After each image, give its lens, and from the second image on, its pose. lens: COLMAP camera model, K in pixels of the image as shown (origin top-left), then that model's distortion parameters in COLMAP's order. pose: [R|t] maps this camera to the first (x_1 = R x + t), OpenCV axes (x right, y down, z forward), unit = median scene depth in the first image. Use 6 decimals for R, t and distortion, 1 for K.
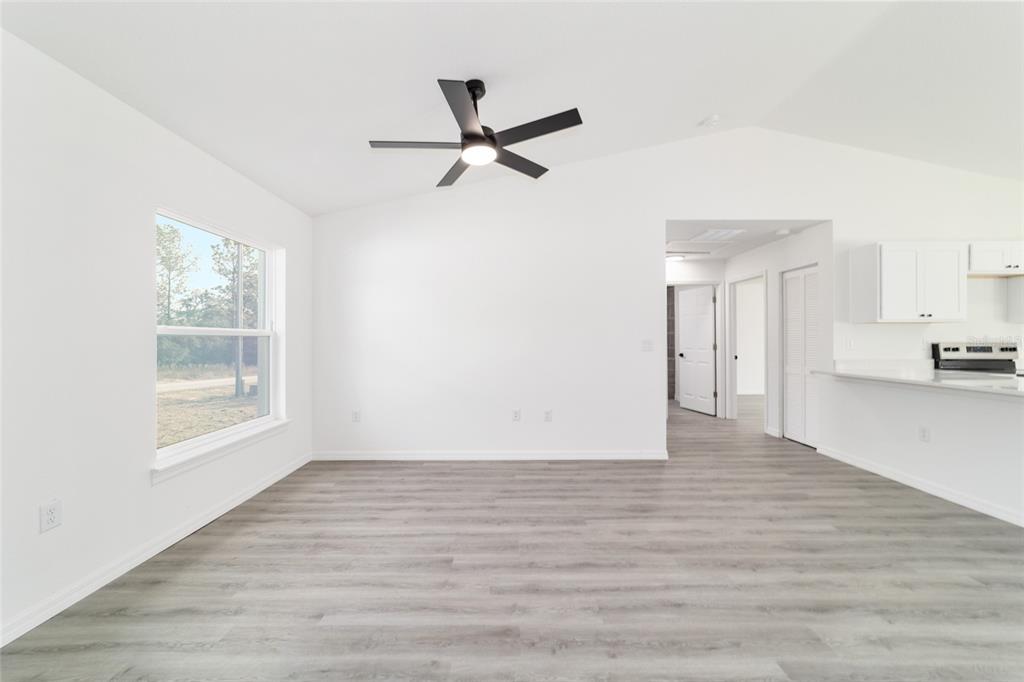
lens RADIAL K [[391.9, 0, 510.5], [0, 391.9, 337.2], [0, 0, 1]] dist [-0.016684, 0.007981]
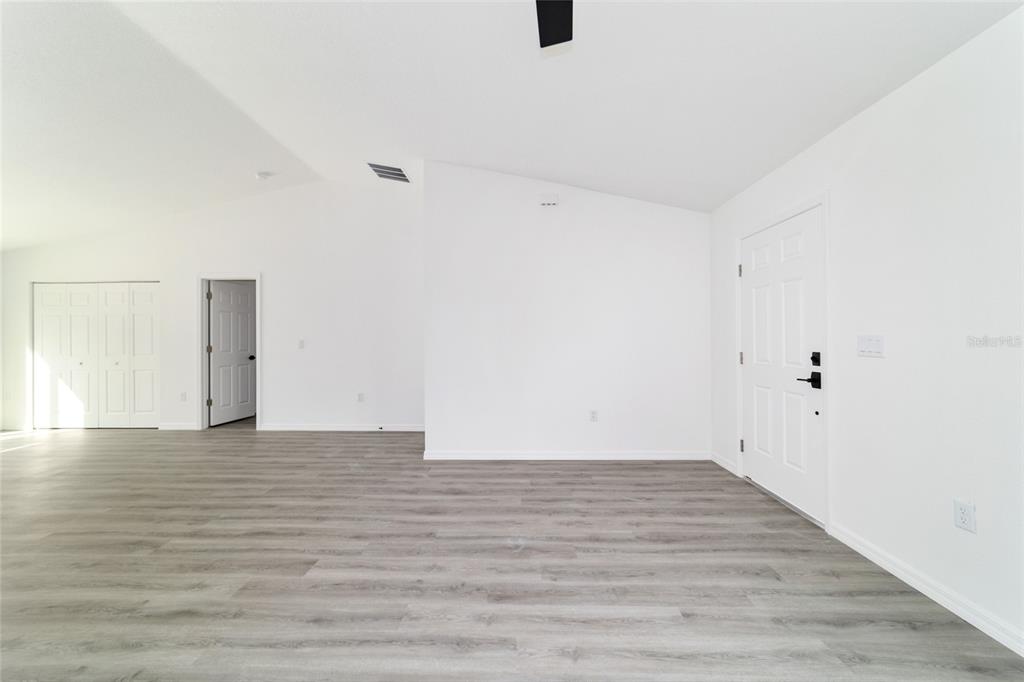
lens RADIAL K [[391.9, 0, 510.5], [0, 391.9, 337.2], [0, 0, 1]] dist [-0.016684, 0.007981]
pose [[-0.999507, 0.007887, 0.030380, -0.045838], [0.007618, 0.999931, -0.008978, 0.006965], [-0.030449, -0.008742, -0.999498, 1.175405]]
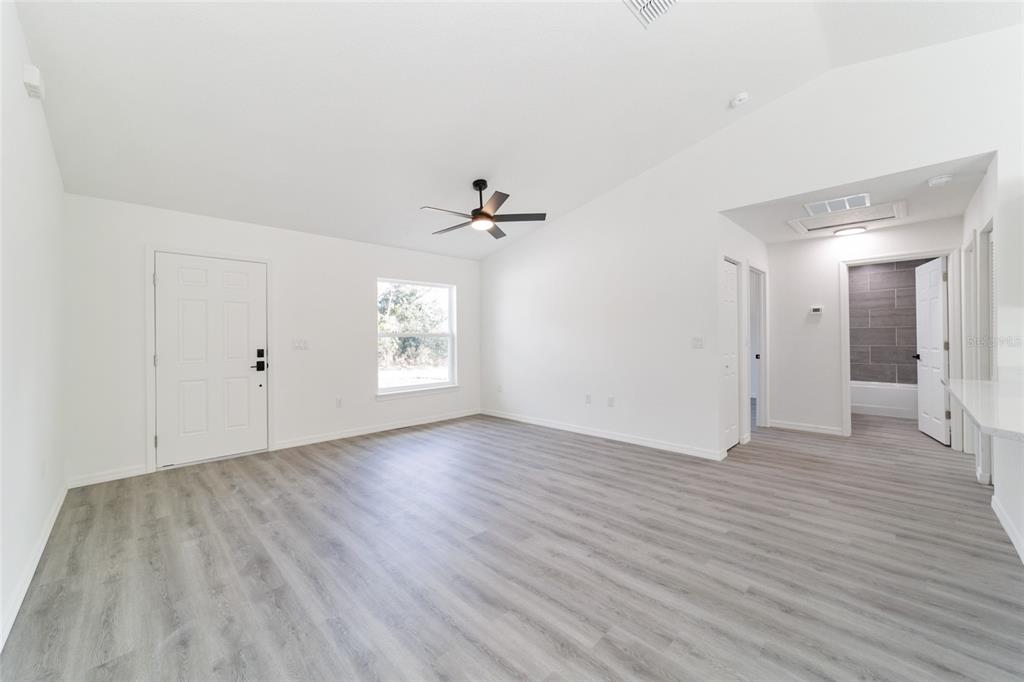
lens RADIAL K [[391.9, 0, 510.5], [0, 391.9, 337.2], [0, 0, 1]] dist [-0.016684, 0.007981]
pose [[0.702237, -0.005423, -0.711923, 0.981940], [0.011504, 0.999927, 0.003731, -0.002600], [0.711851, -0.010810, 0.702248, -0.051897]]
